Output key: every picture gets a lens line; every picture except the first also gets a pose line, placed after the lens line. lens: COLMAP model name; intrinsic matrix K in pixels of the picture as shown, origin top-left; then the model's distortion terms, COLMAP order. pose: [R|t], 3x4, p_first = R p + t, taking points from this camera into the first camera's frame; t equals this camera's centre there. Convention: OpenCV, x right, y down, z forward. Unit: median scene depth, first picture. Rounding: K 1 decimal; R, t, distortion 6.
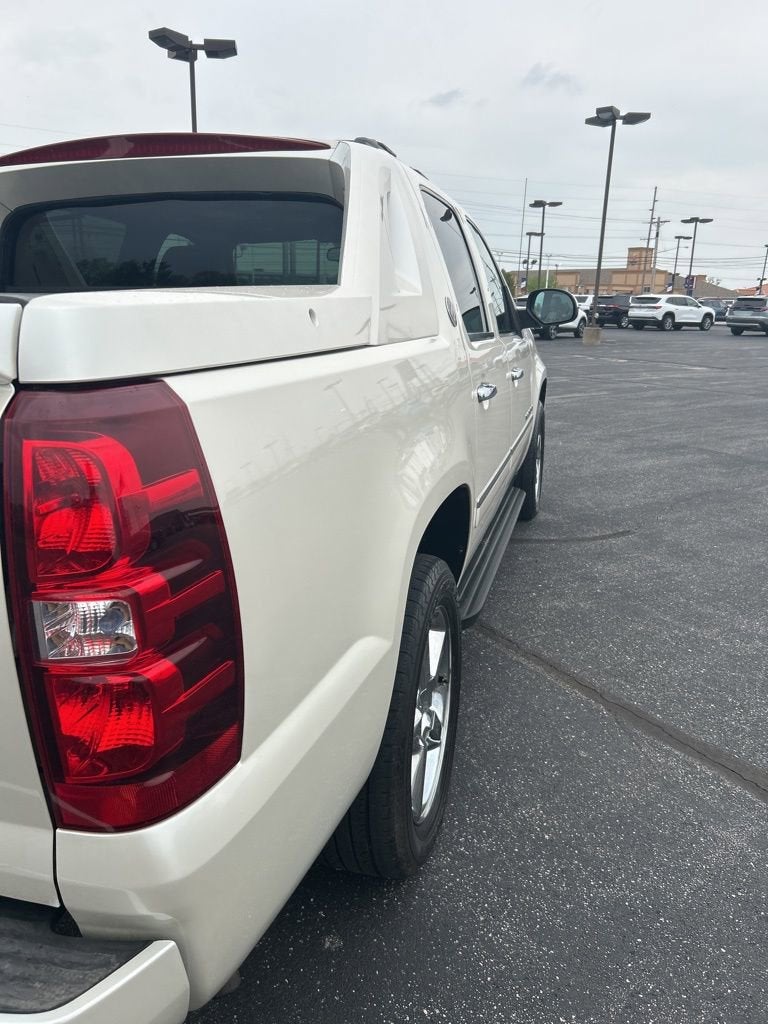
lens RADIAL K [[771.3, 0, 385.4], [0, 771.3, 507.4], [0, 0, 1]] dist [0.038853, -0.047882]
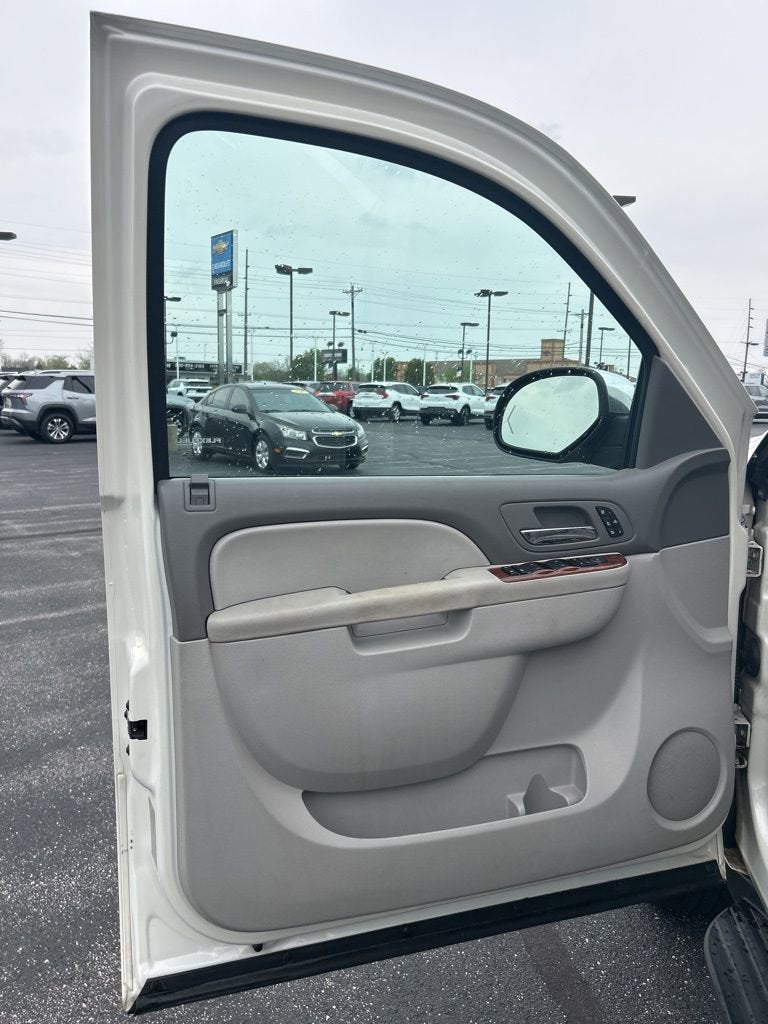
lens RADIAL K [[771.3, 0, 388.6], [0, 771.3, 514.7], [0, 0, 1]] dist [0.038853, -0.047882]
pose [[0.993543, -0.021657, 0.111372, -0.334051], [0.032716, 0.994604, -0.098449, -0.162318], [-0.108639, 0.101457, 0.988890, 0.602423]]
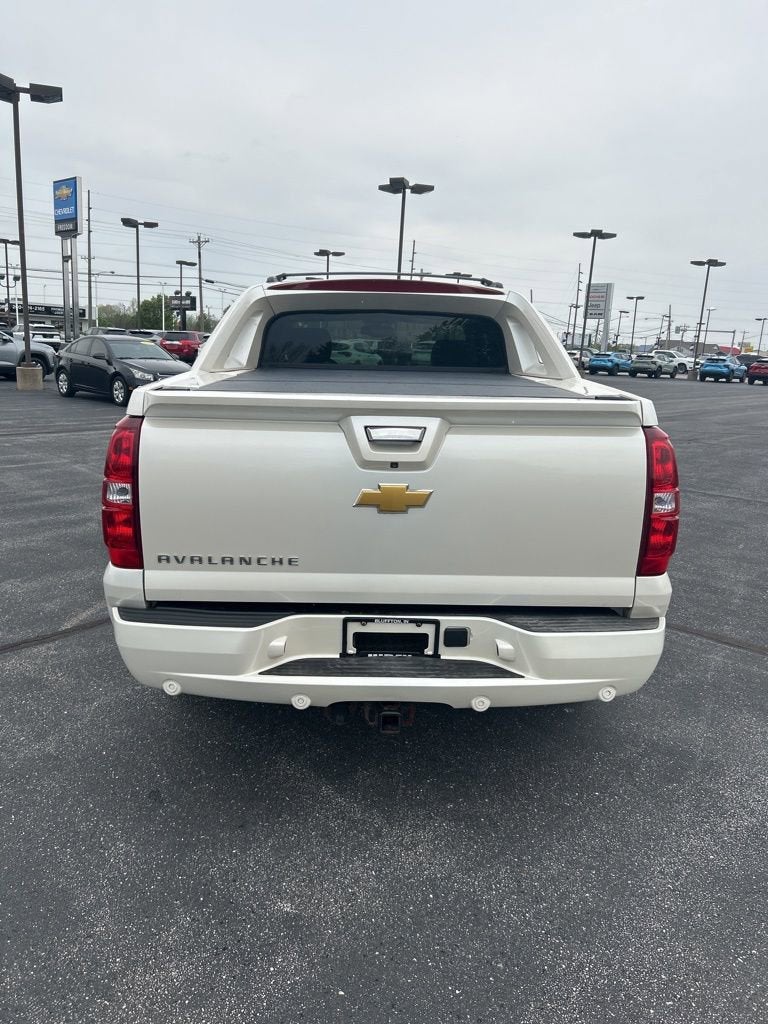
lens RADIAL K [[771.3, 0, 383.2], [0, 771.3, 510.3], [0, 0, 1]] dist [0.038853, -0.047882]
pose [[0.958221, -0.037505, 0.283561, -0.332767], [0.049479, 0.998155, -0.035180, 0.033416], [-0.281718, 0.047740, 0.958309, -0.238544]]
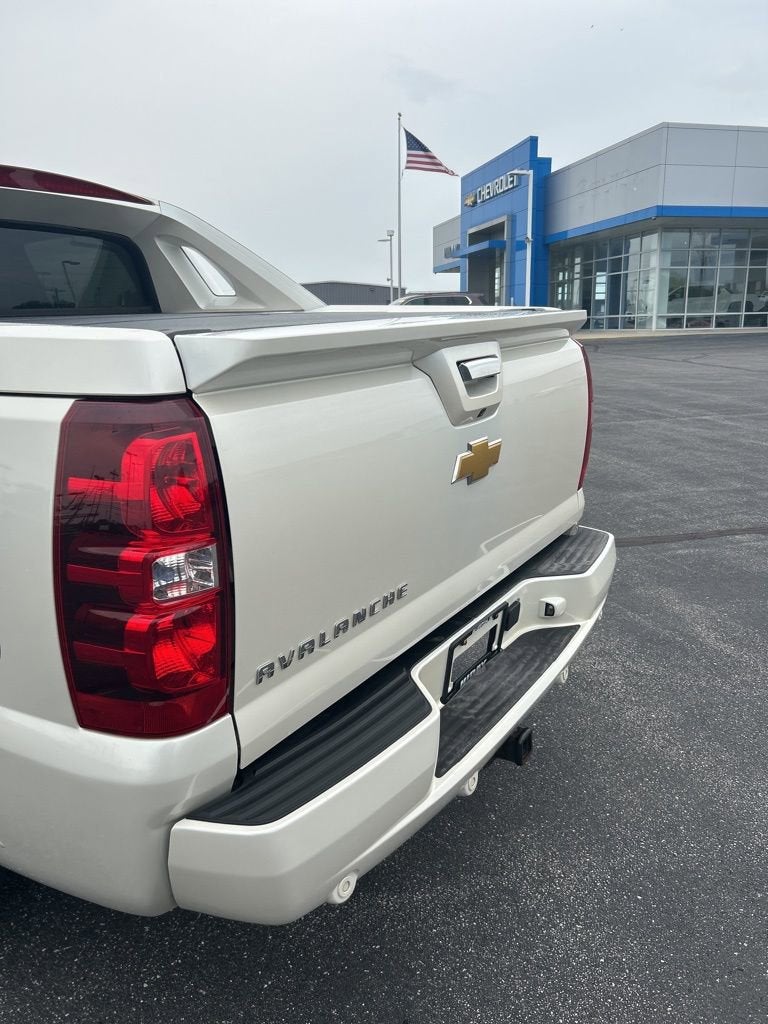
lens RADIAL K [[771.3, 0, 390.3], [0, 771.3, 521.9], [0, 0, 1]] dist [0.038853, -0.047882]
pose [[0.288319, -0.265324, 0.920041, -0.508996], [0.274624, 0.943391, 0.185997, -0.032133], [-0.917308, 0.199039, 0.344862, 0.102939]]
